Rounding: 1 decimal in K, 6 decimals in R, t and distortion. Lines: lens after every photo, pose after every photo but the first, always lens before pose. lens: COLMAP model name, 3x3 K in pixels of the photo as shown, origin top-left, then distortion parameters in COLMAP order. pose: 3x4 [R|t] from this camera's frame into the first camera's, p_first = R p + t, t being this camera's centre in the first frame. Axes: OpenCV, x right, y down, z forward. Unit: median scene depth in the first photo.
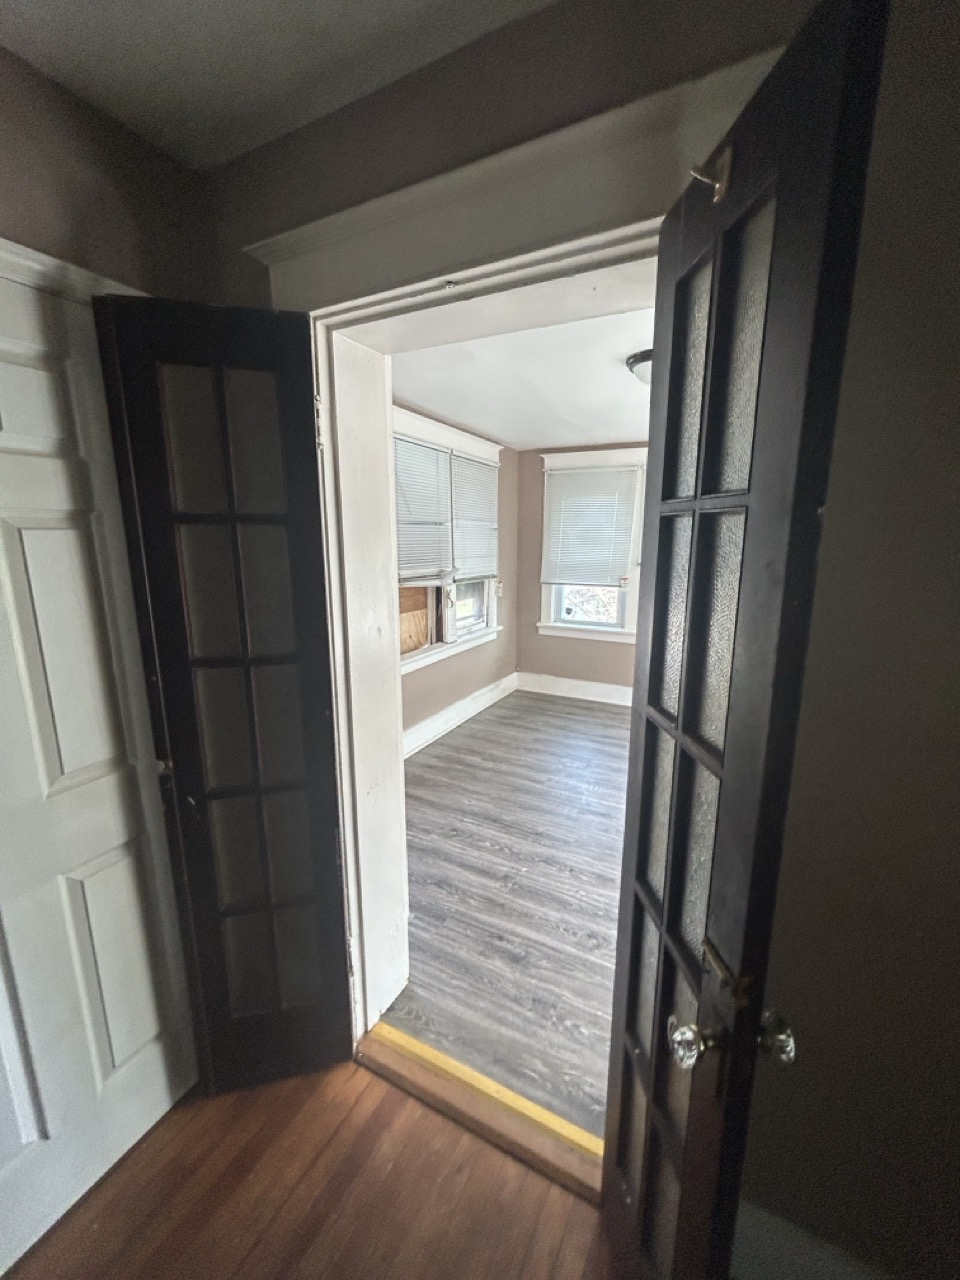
lens RADIAL K [[519.8, 0, 483.7], [0, 519.8, 636.7], [0, 0, 1]] dist [-0.000289, 0.000740]
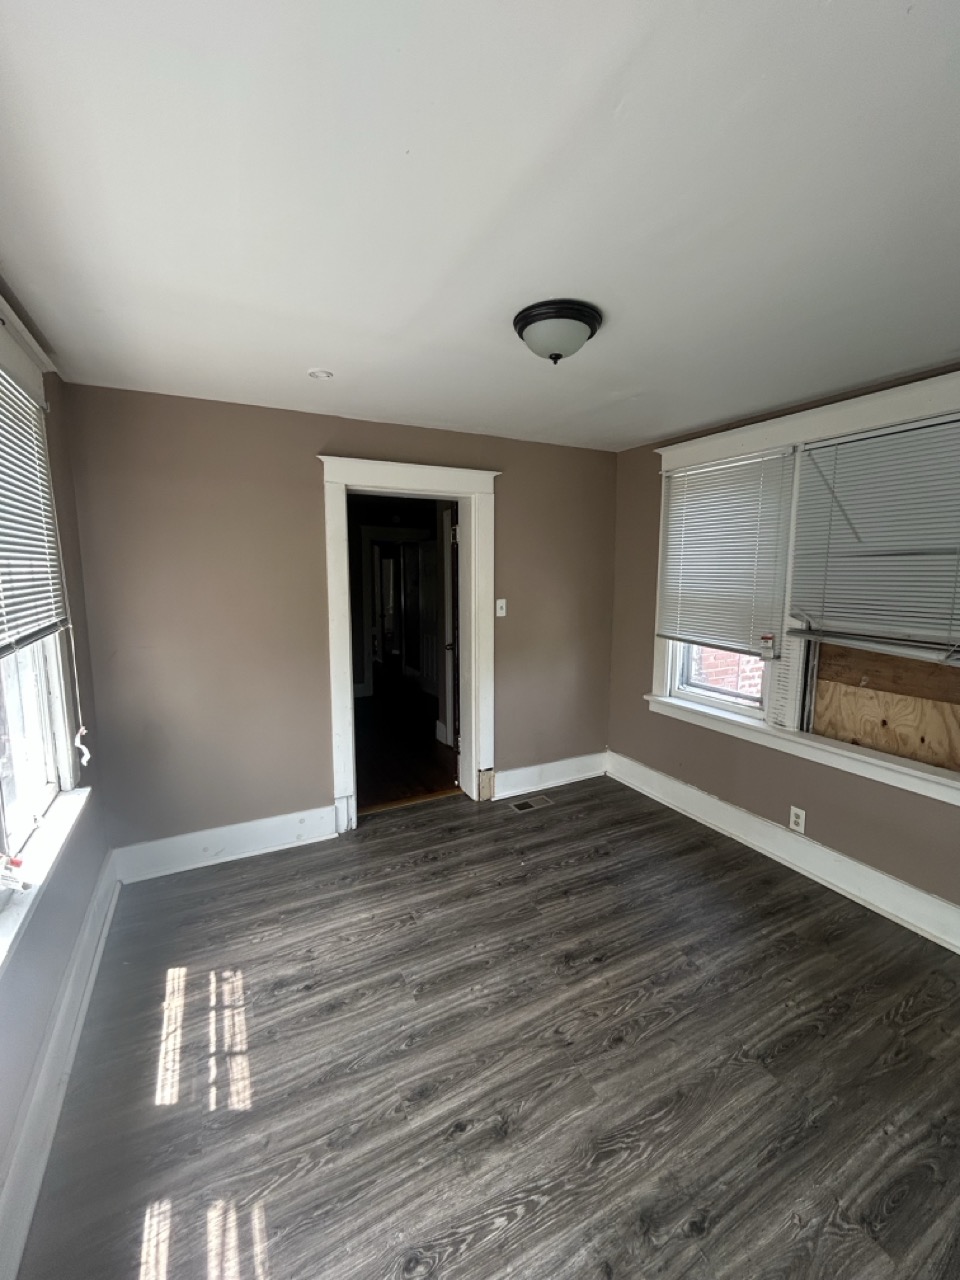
lens RADIAL K [[519.8, 0, 481.2], [0, 519.8, 637.8], [0, 0, 1]] dist [-0.000289, 0.000740]
pose [[-0.576347, 0.099861, -0.811081, 0.593820], [-0.158684, 0.959939, 0.230947, -0.161266], [0.801651, 0.261811, -0.537411, 0.835667]]
